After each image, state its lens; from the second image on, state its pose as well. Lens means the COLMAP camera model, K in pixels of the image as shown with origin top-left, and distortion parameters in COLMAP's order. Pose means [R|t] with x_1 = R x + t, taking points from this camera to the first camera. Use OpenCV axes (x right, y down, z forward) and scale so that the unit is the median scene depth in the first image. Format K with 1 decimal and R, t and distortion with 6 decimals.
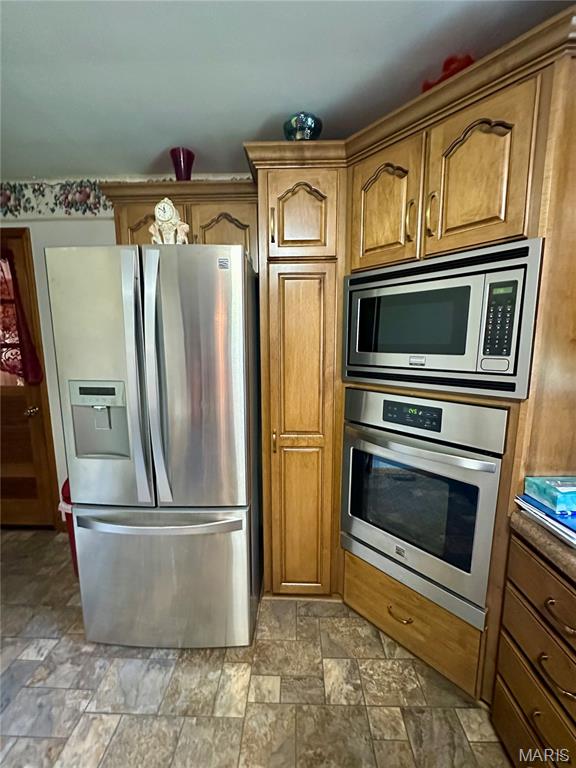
lens RADIAL K [[306.5, 0, 288.4], [0, 306.5, 385.5], [0, 0, 1]] dist [-0.004444, 0.001426]
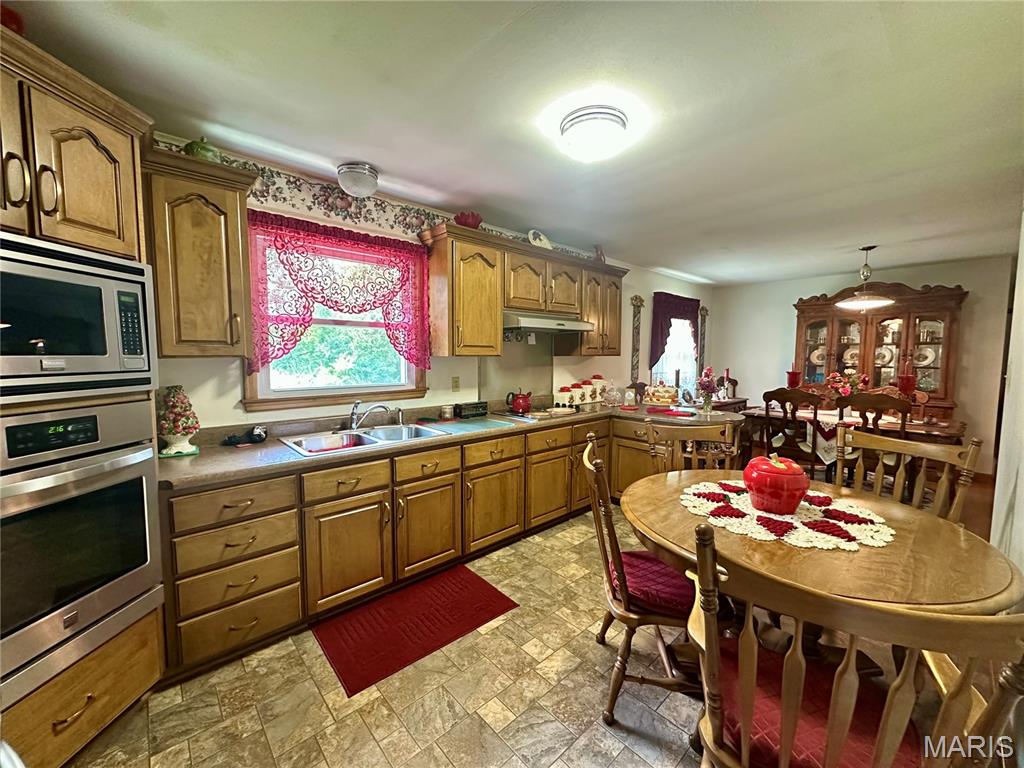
lens RADIAL K [[408.6, 0, 513.4], [0, 408.6, 383.8], [0, 0, 1]] dist [-0.004444, 0.001426]
pose [[-0.698329, -0.052862, 0.713822, -1.161619], [0.096927, 0.981099, 0.167478, -0.092359], [-0.709184, 0.186144, -0.680007, 0.874718]]
